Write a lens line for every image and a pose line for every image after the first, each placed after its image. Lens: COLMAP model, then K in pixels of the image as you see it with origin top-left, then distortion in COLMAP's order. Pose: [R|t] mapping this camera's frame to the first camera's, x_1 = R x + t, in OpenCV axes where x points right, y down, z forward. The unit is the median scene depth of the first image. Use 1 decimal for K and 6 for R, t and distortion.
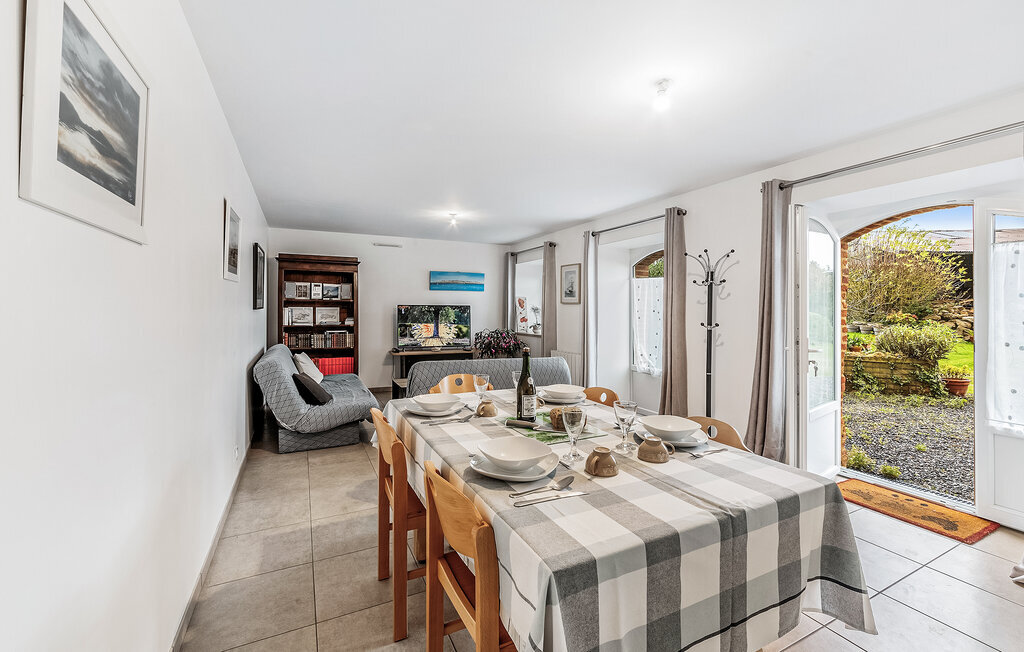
lens RADIAL K [[406.8, 0, 538.1], [0, 406.8, 308.6], [0, 0, 1]] dist [-0.013421, 0.000734]
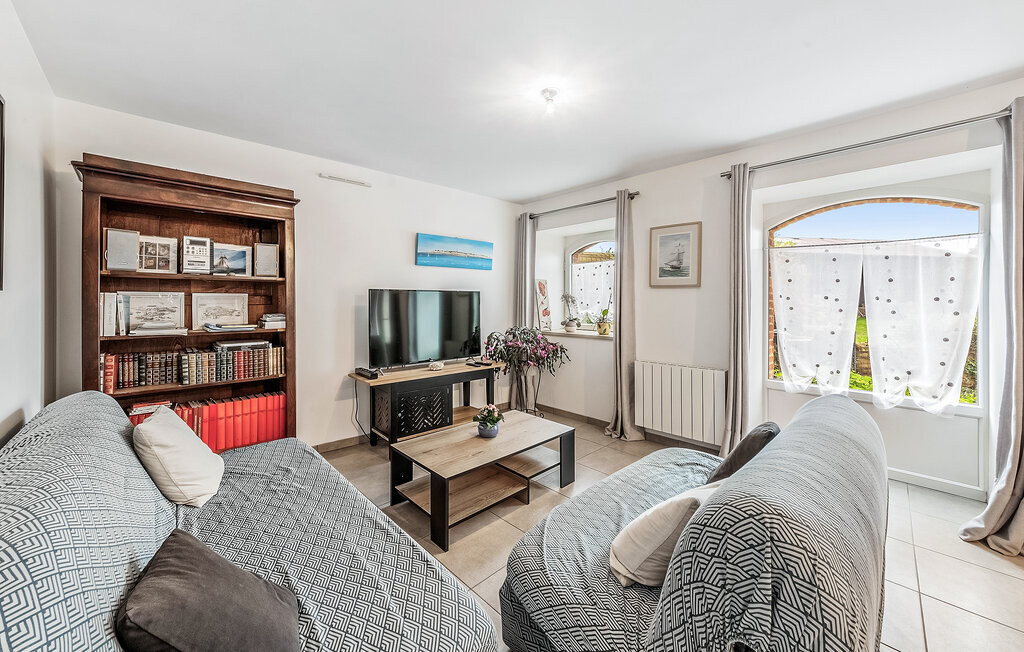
lens RADIAL K [[371.6, 0, 515.1], [0, 371.6, 300.1], [0, 0, 1]] dist [-0.001257, -0.000016]
pose [[0.967166, -0.005429, 0.254089, -0.300421], [0.004609, 0.999982, 0.003823, 0.004525], [-0.254105, -0.002527, 0.967173, 0.498864]]
